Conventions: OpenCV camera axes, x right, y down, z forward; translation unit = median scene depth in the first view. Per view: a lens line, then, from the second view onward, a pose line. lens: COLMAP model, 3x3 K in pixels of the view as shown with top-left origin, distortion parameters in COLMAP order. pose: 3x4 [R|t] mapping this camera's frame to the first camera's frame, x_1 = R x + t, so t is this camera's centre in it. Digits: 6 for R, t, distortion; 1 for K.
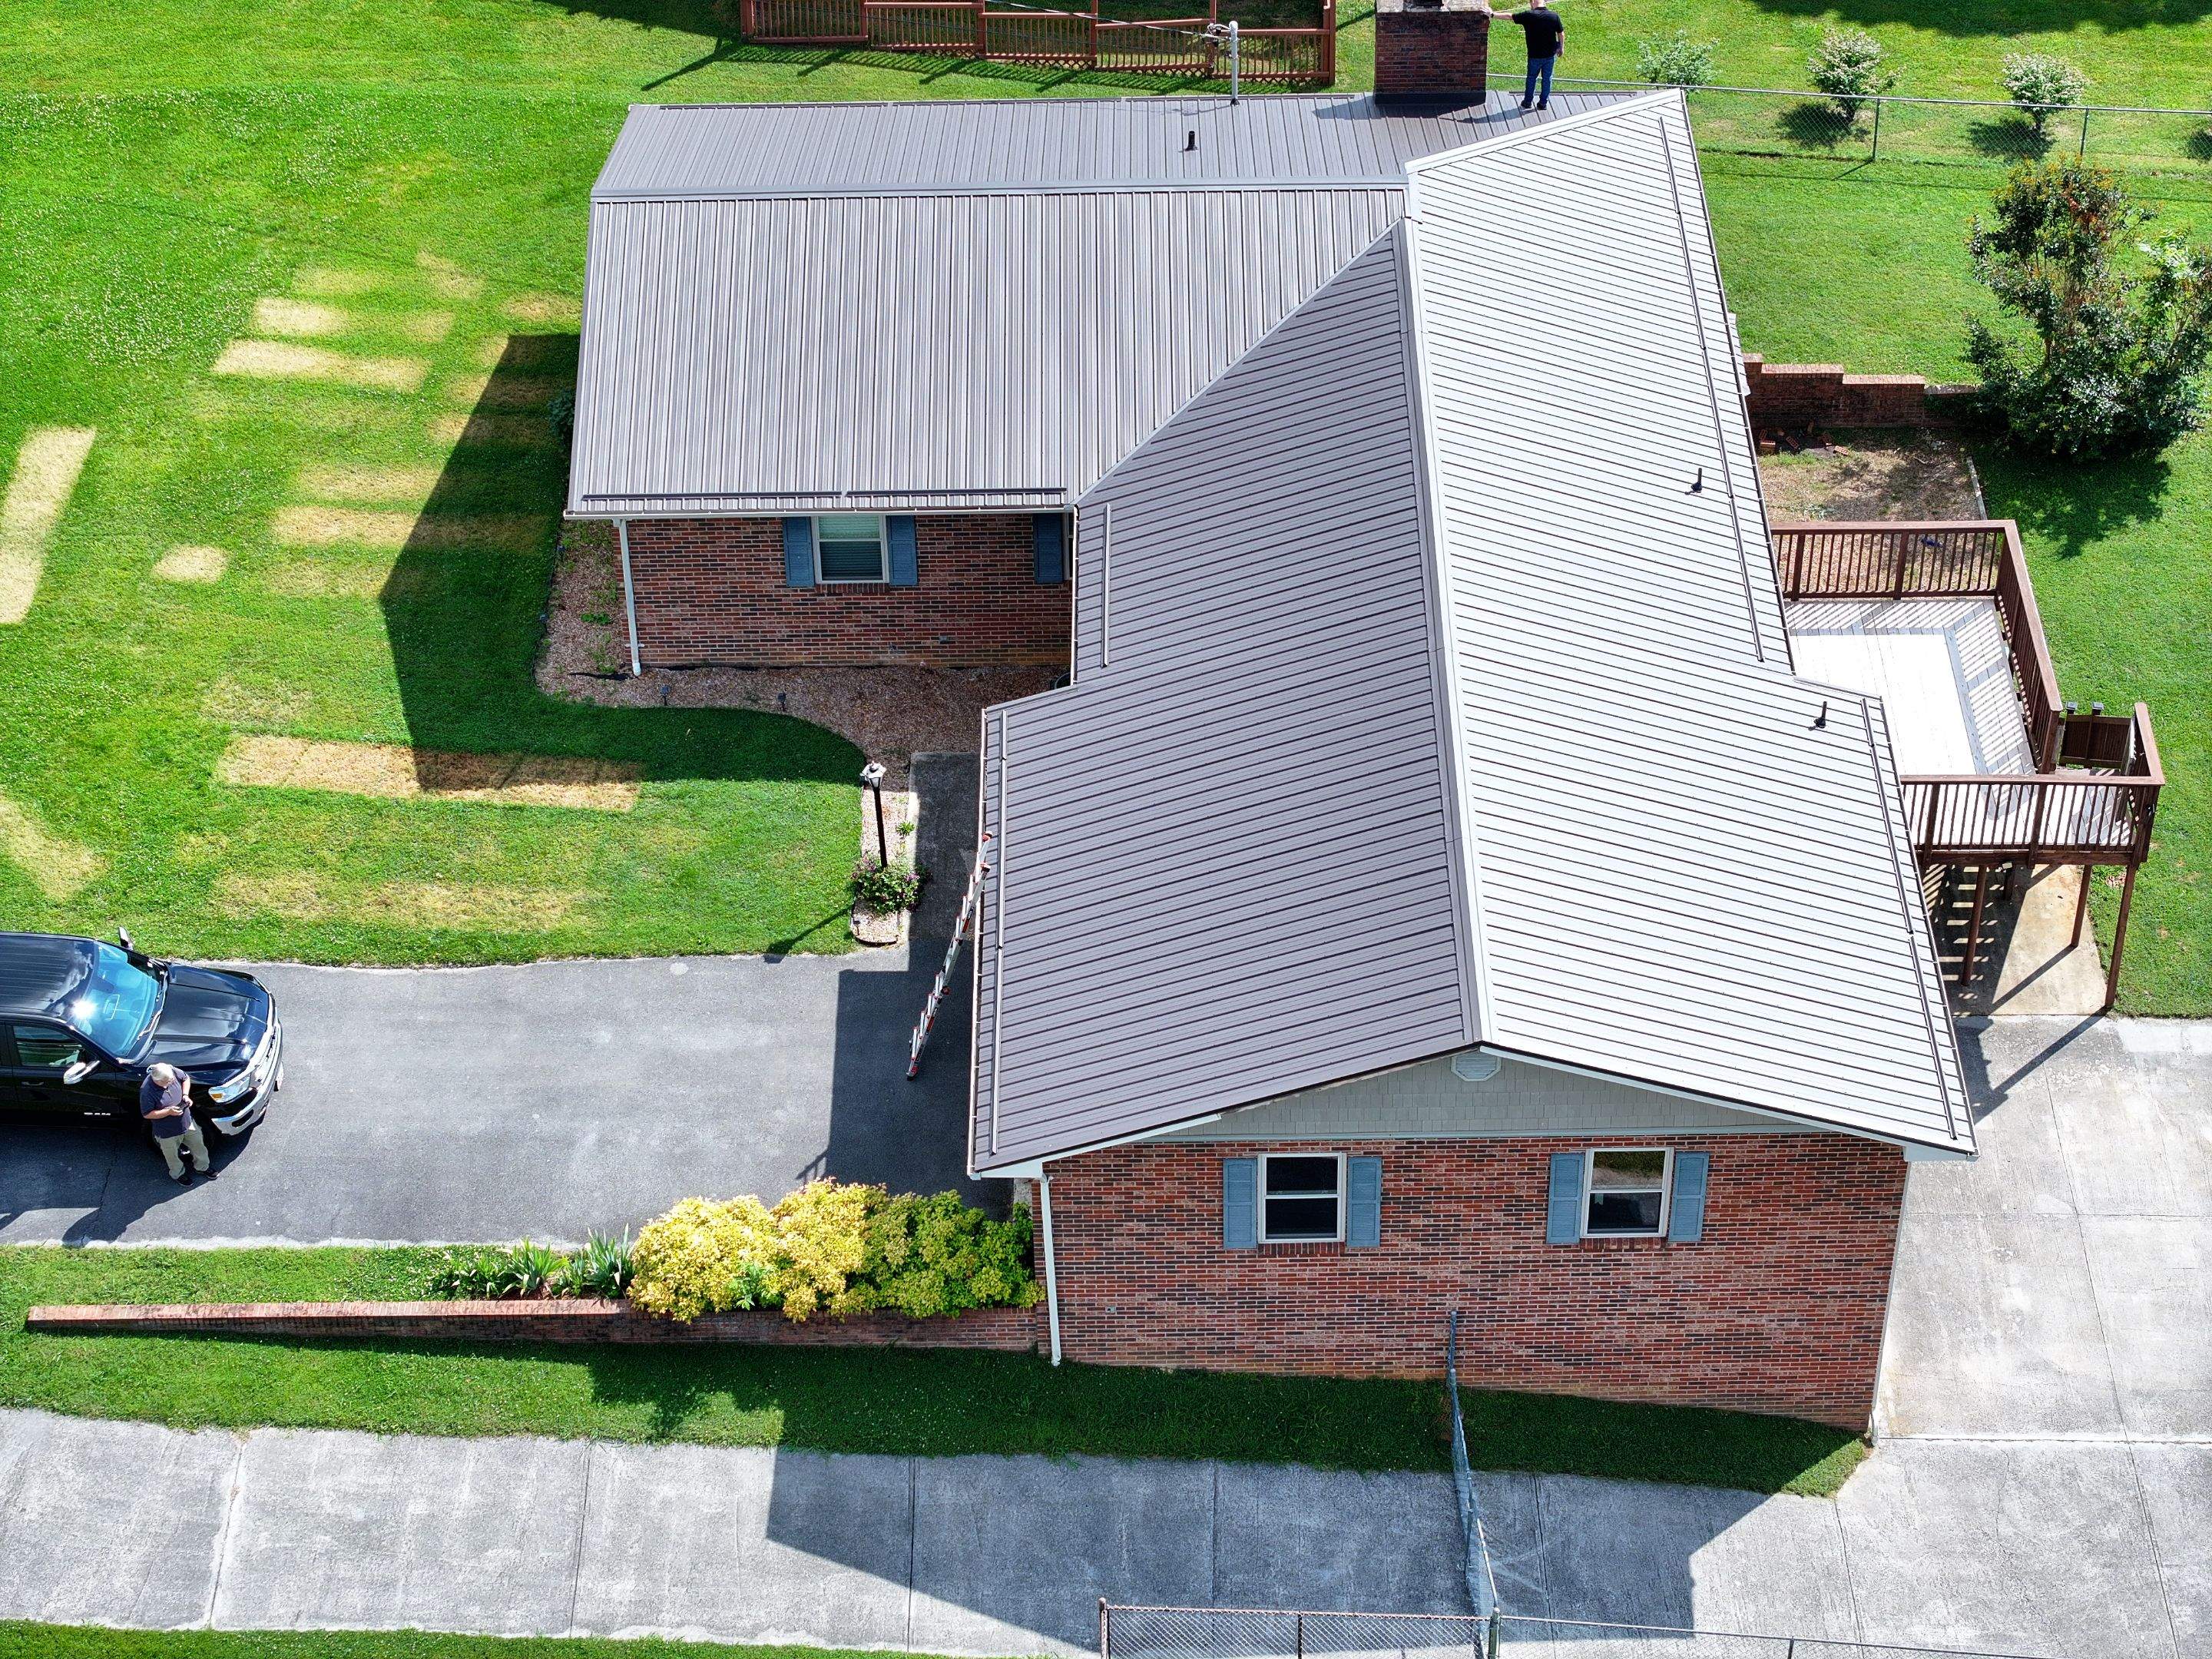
lens RADIAL K [[4448.9, 0, 1138.4], [0, 4448.9, 821.3], [0, 0, 1]] dist [-0.259138, 1.398922]
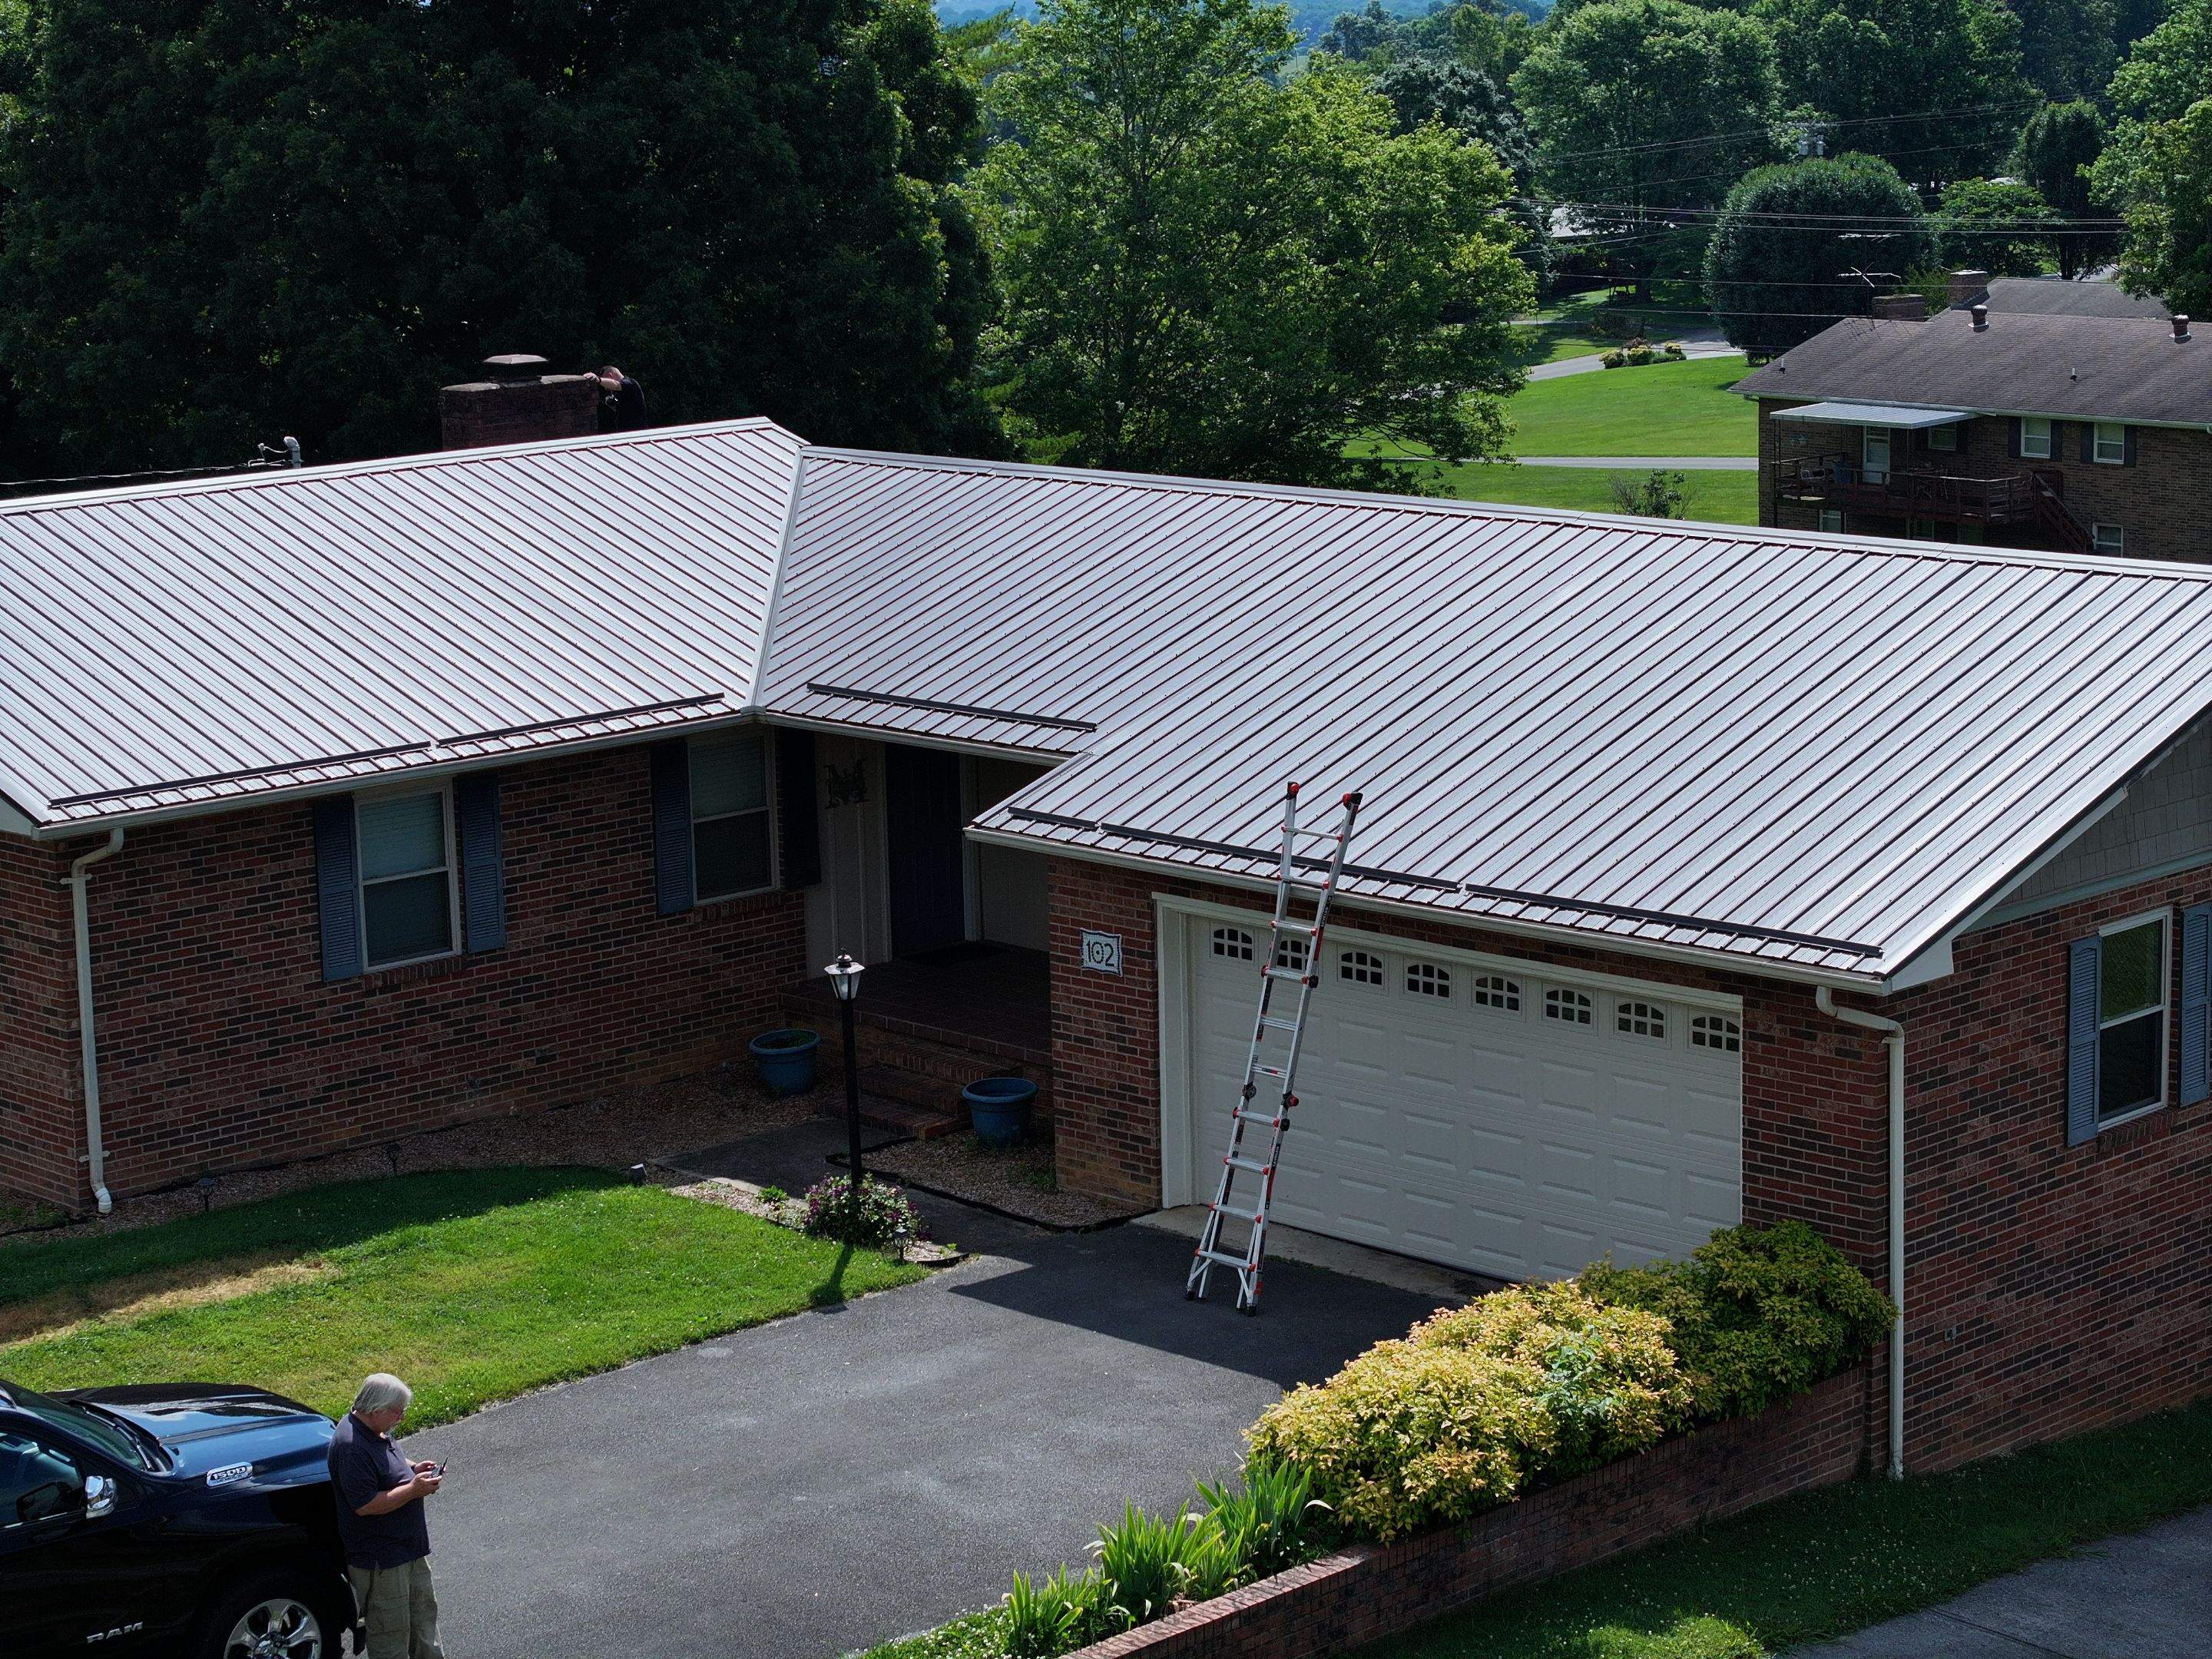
lens RADIAL K [[4448.9, 0, 1138.4], [0, 4448.9, 821.3], [0, 0, 1]] dist [-0.259138, 1.398922]
pose [[0.711478, -0.129649, 0.690644, -0.457821], [0.459971, 0.828947, -0.318235, 0.185563], [-0.531249, 0.544094, 0.649413, 0.643713]]
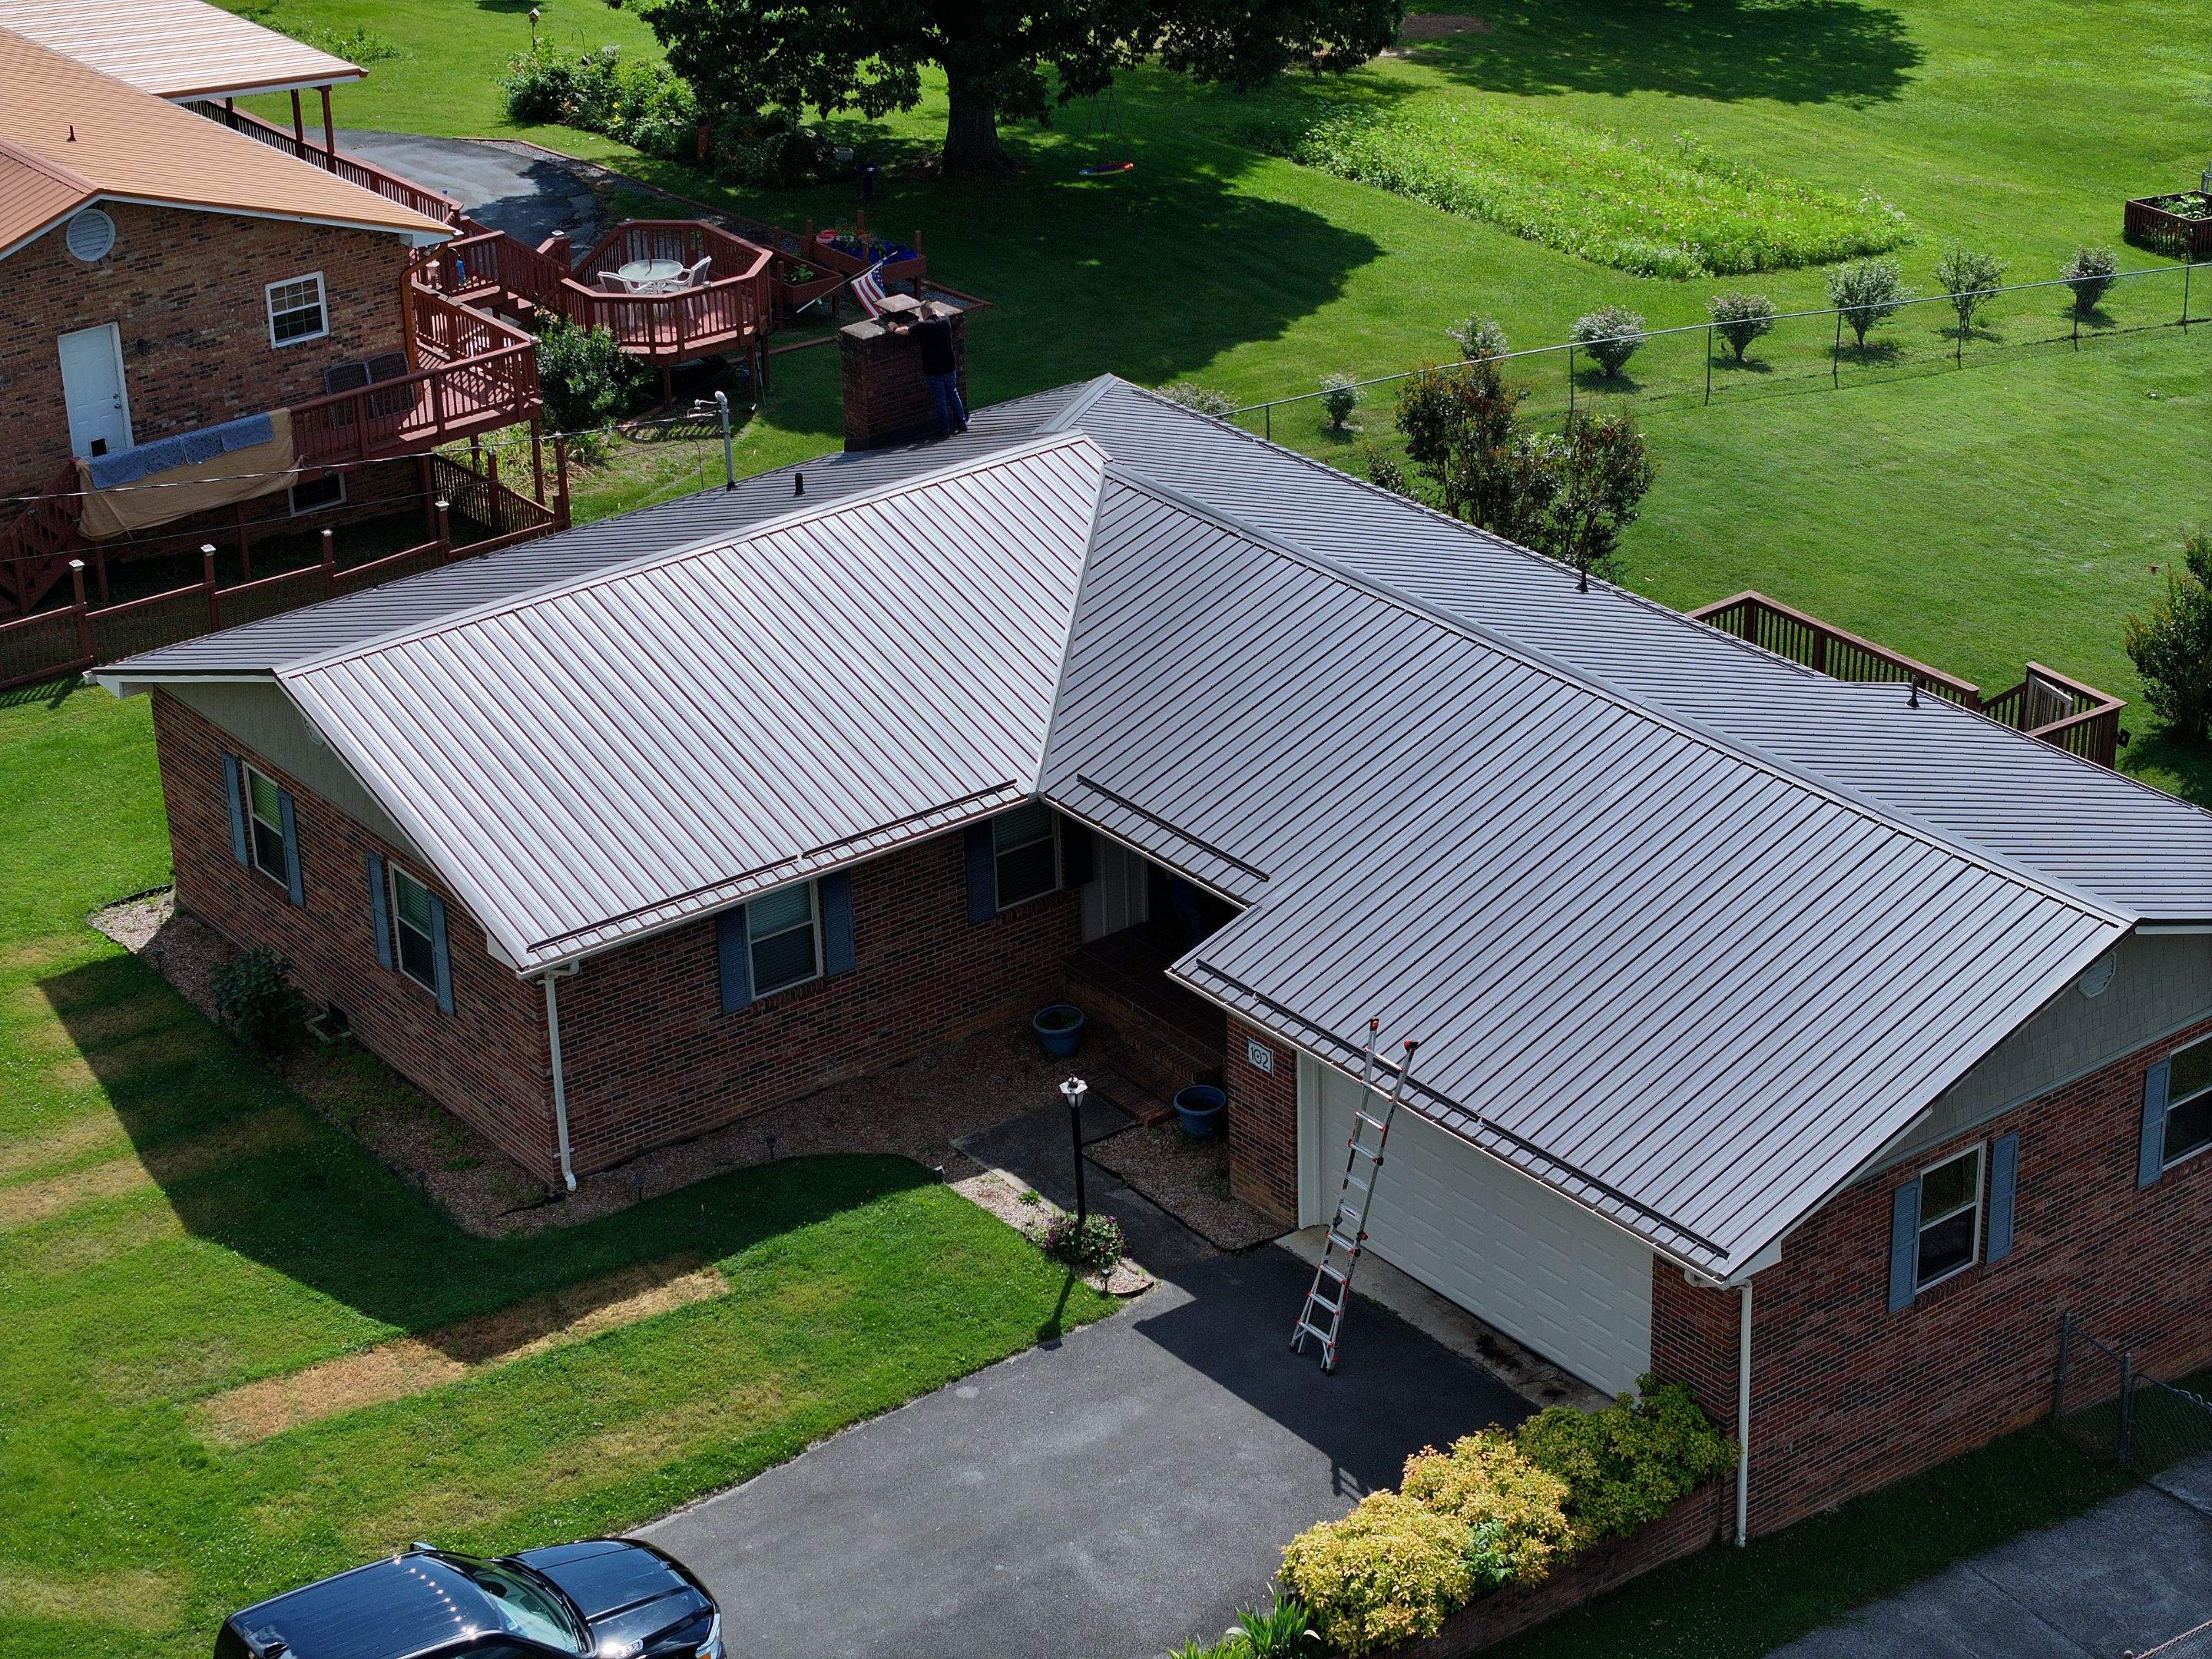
lens RADIAL K [[4448.9, 0, 1138.4], [0, 4448.9, 821.3], [0, 0, 1]] dist [-0.259138, 1.398922]
pose [[0.793511, -0.267956, 0.546388, -0.524499], [0.402364, 0.904600, -0.140719, 0.069888], [-0.456556, 0.331509, 0.825626, 0.320206]]
